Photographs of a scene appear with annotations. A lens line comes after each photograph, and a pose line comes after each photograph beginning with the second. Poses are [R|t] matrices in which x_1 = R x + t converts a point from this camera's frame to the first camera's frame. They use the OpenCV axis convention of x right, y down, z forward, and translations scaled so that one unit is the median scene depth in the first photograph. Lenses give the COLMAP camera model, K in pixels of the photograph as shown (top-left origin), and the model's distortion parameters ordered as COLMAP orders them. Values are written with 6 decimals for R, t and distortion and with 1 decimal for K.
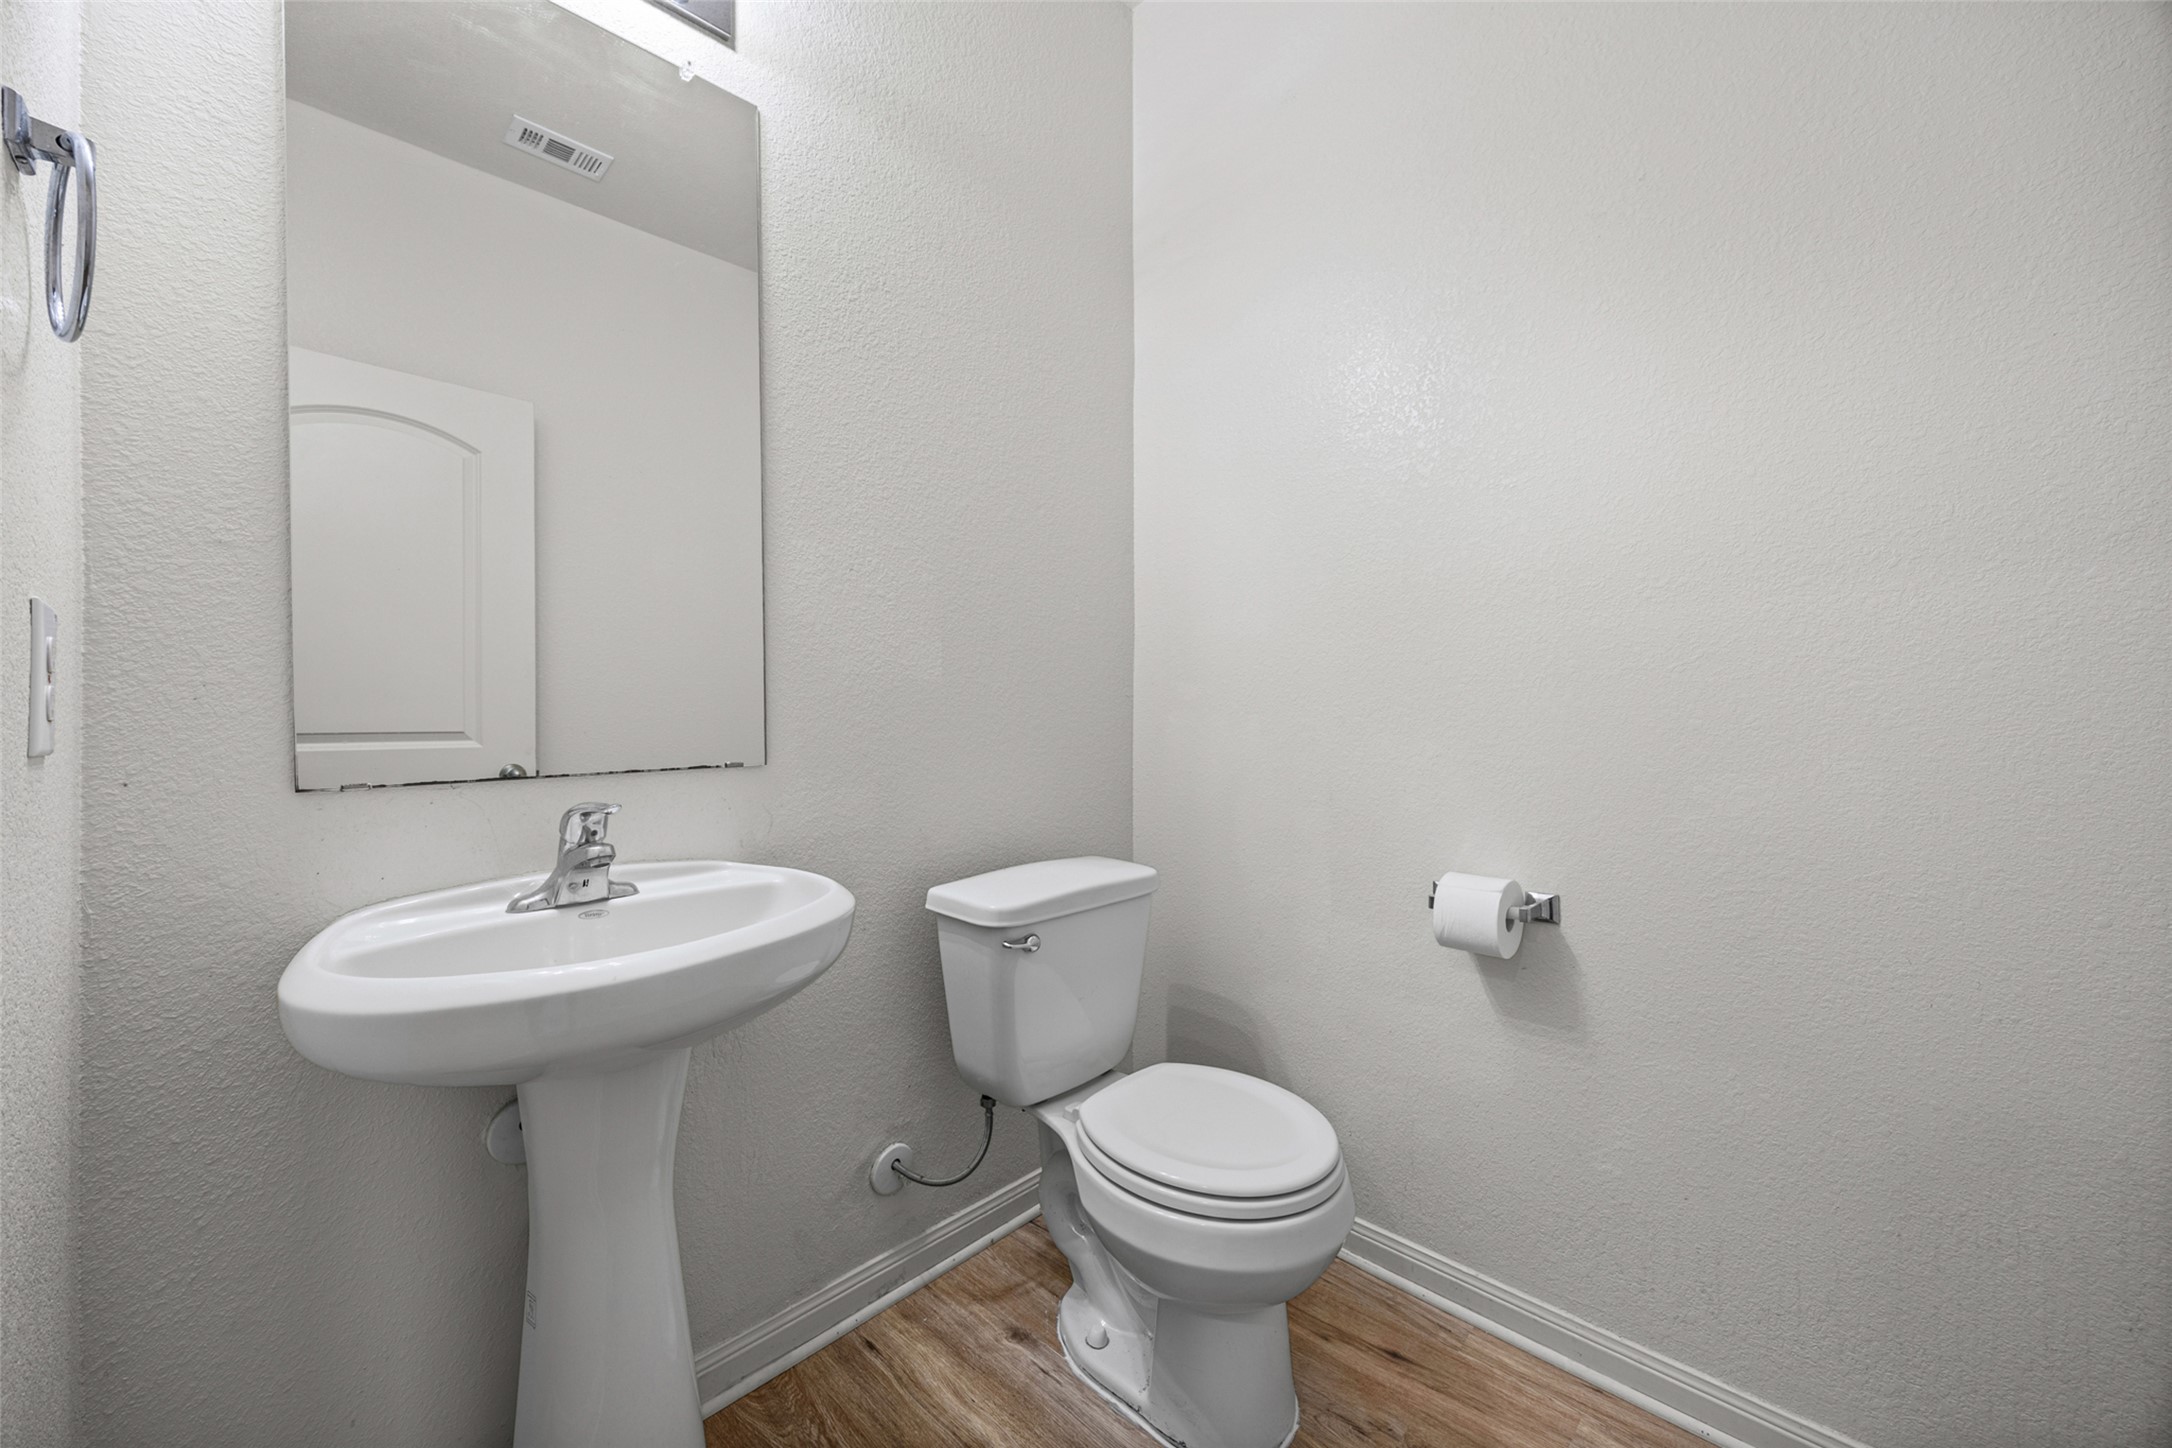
lens RADIAL K [[864.5, 0, 1082.7], [0, 864.5, 723.1], [0, 0, 1]] dist [-0.000662, -0.000458]
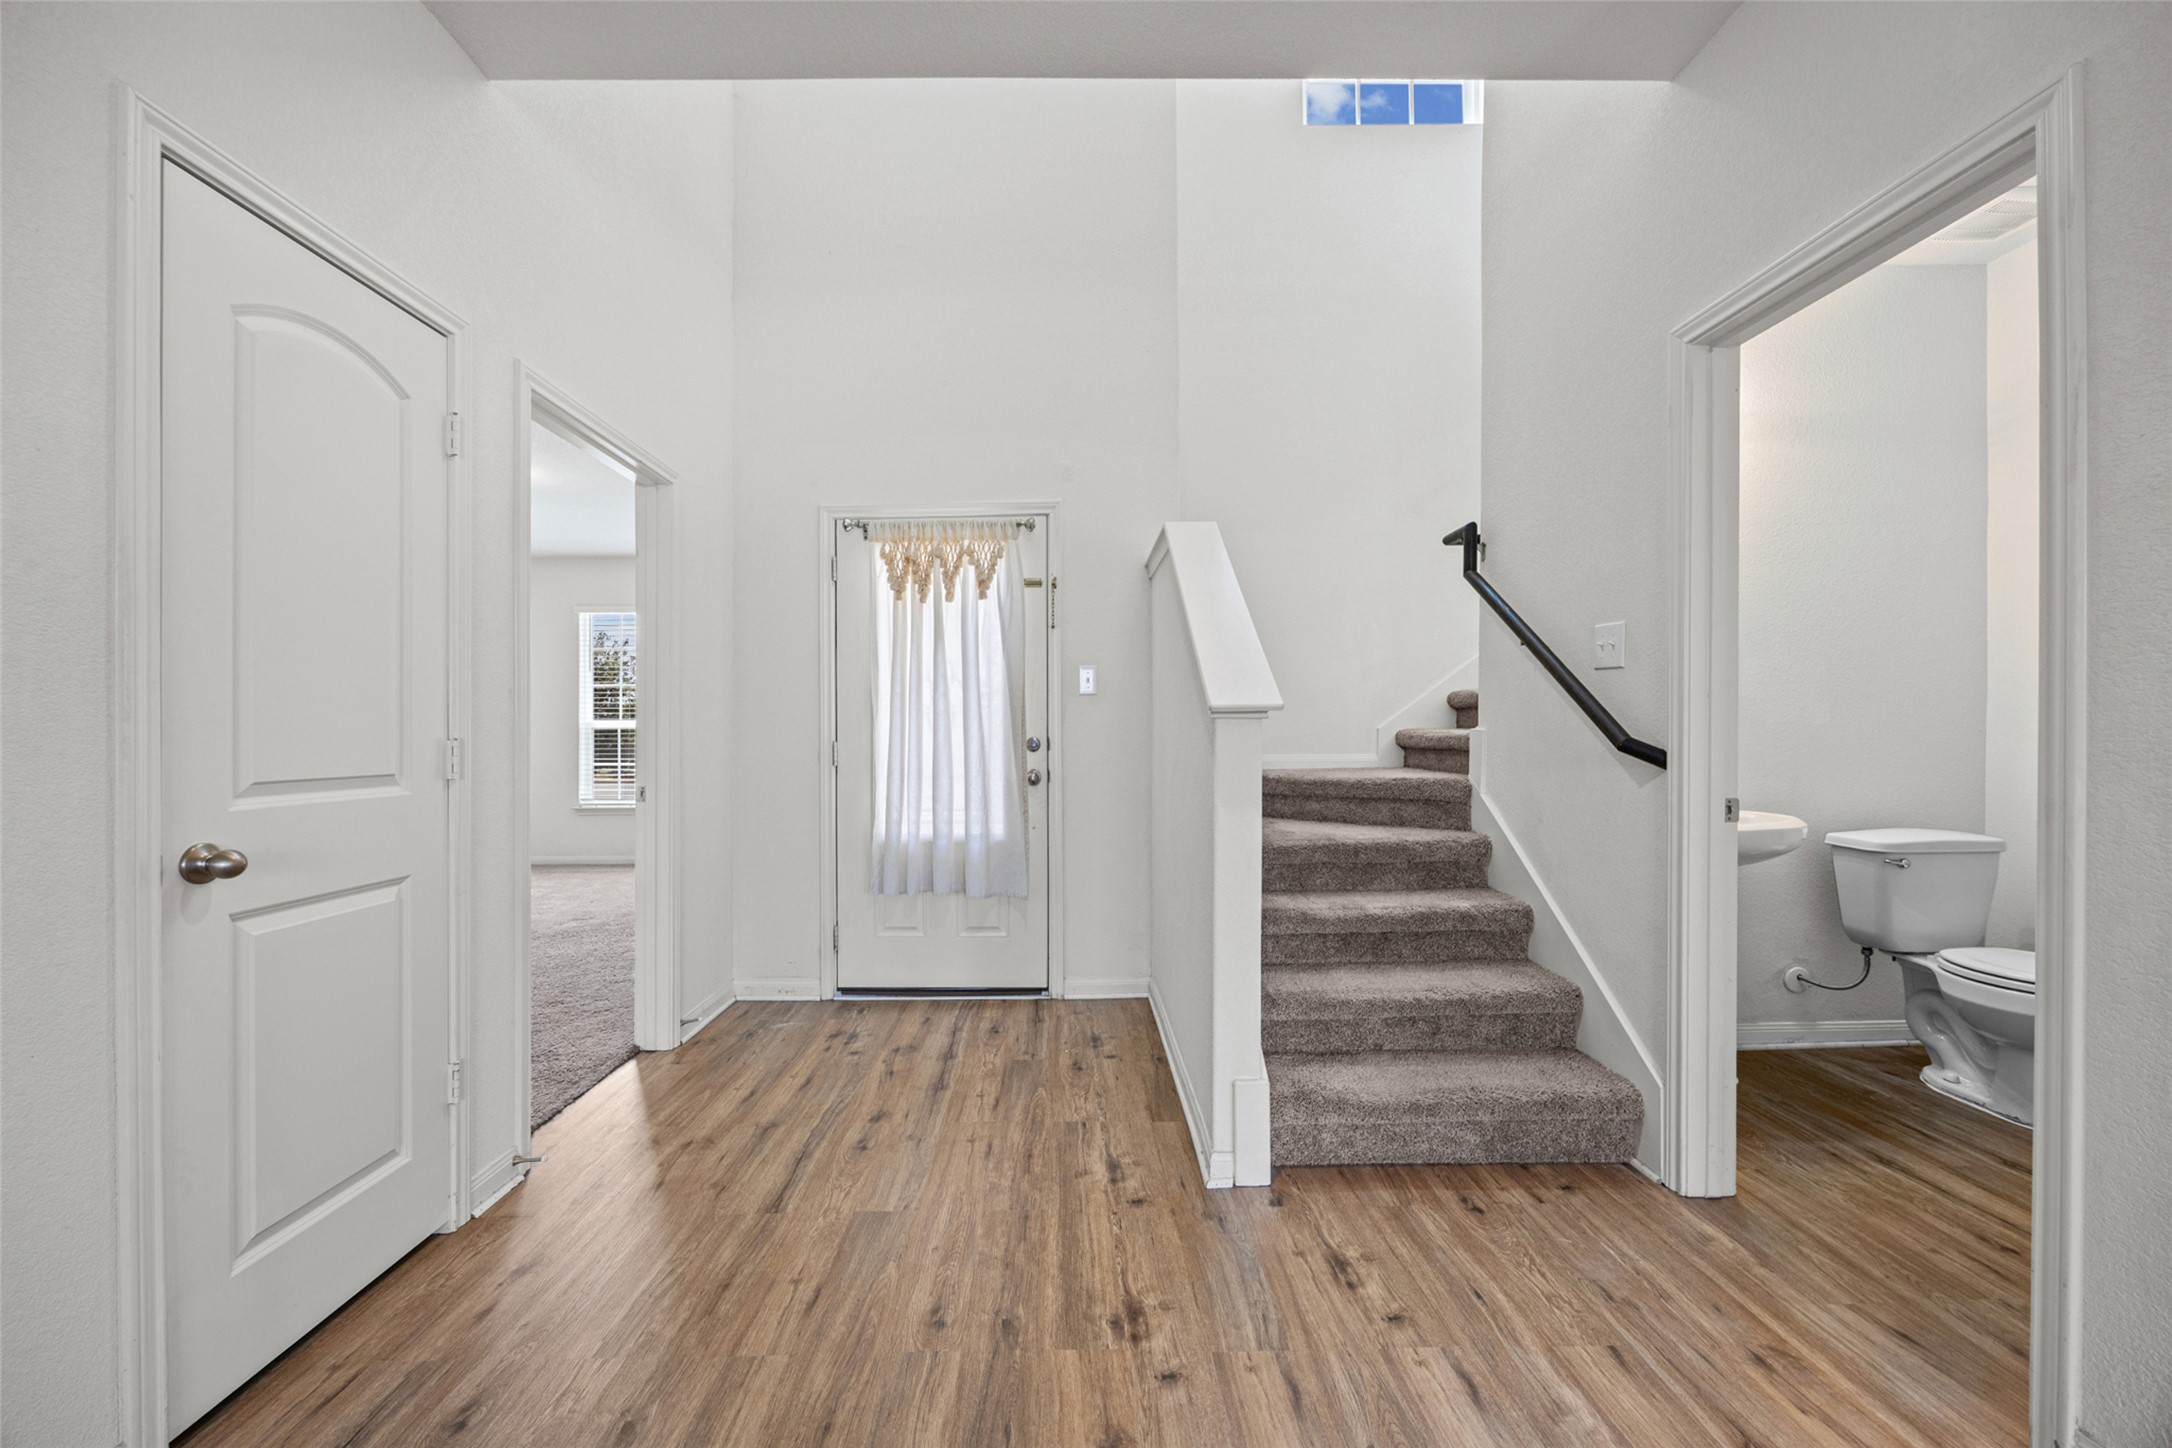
lens RADIAL K [[864.5, 0, 1023.6], [0, 864.5, 743.4], [0, 0, 1]] dist [-0.000662, -0.000458]
pose [[0.698902, 0.000692, -0.715217, -0.049298], [0.002288, 0.999992, 0.003204, -0.024986], [0.715213, -0.003876, 0.698895, -1.639824]]
